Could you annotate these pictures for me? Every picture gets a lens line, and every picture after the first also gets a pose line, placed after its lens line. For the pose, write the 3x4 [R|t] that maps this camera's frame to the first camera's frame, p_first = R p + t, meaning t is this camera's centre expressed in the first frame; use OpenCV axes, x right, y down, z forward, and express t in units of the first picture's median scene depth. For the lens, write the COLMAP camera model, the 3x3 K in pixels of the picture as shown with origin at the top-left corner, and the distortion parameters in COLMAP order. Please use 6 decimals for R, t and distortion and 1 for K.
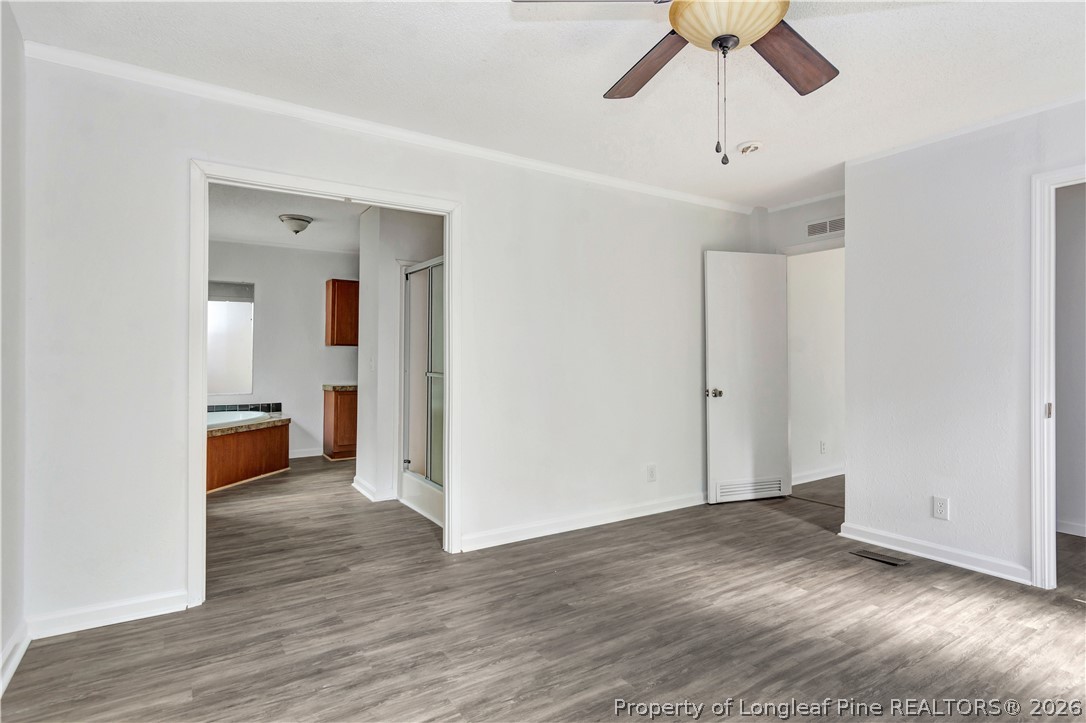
lens RADIAL K [[577.0, 0, 545.4], [0, 577.0, 359.7], [0, 0, 1]] dist [-0.004672, -0.000901]
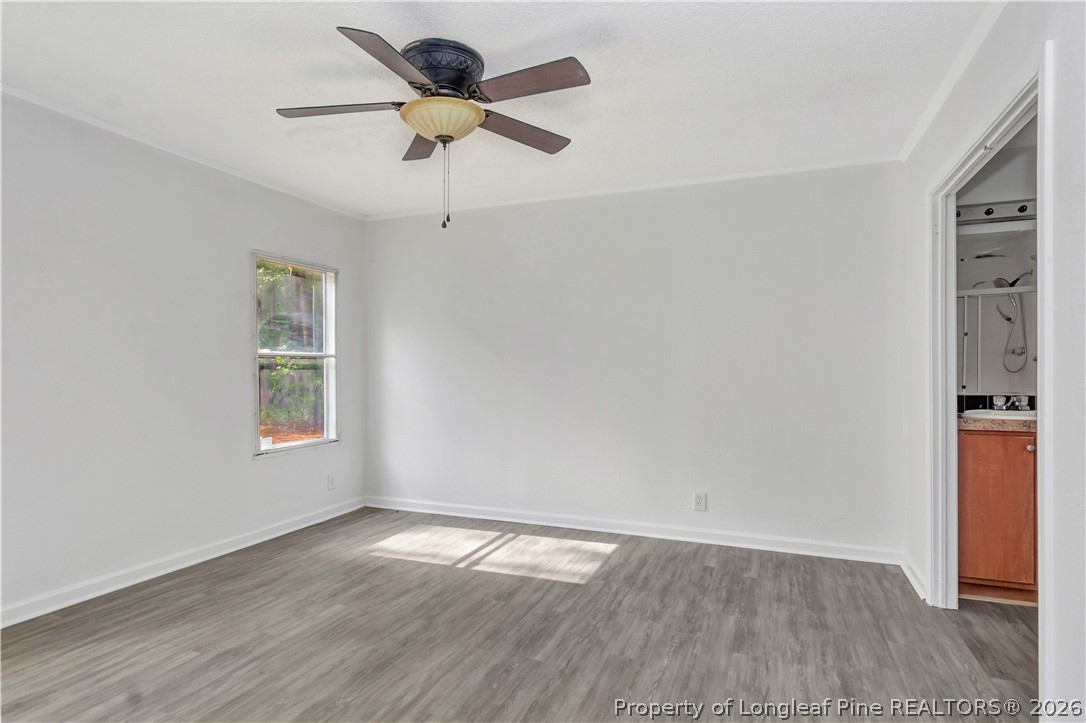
lens RADIAL K [[577.0, 0, 543.8], [0, 577.0, 361.8], [0, 0, 1]] dist [-0.004672, -0.000901]
pose [[-0.820636, -0.007003, -0.571409, 0.707015], [-0.003304, 0.999966, -0.007511, -0.011298], [0.571442, -0.004275, -0.820631, 1.769811]]
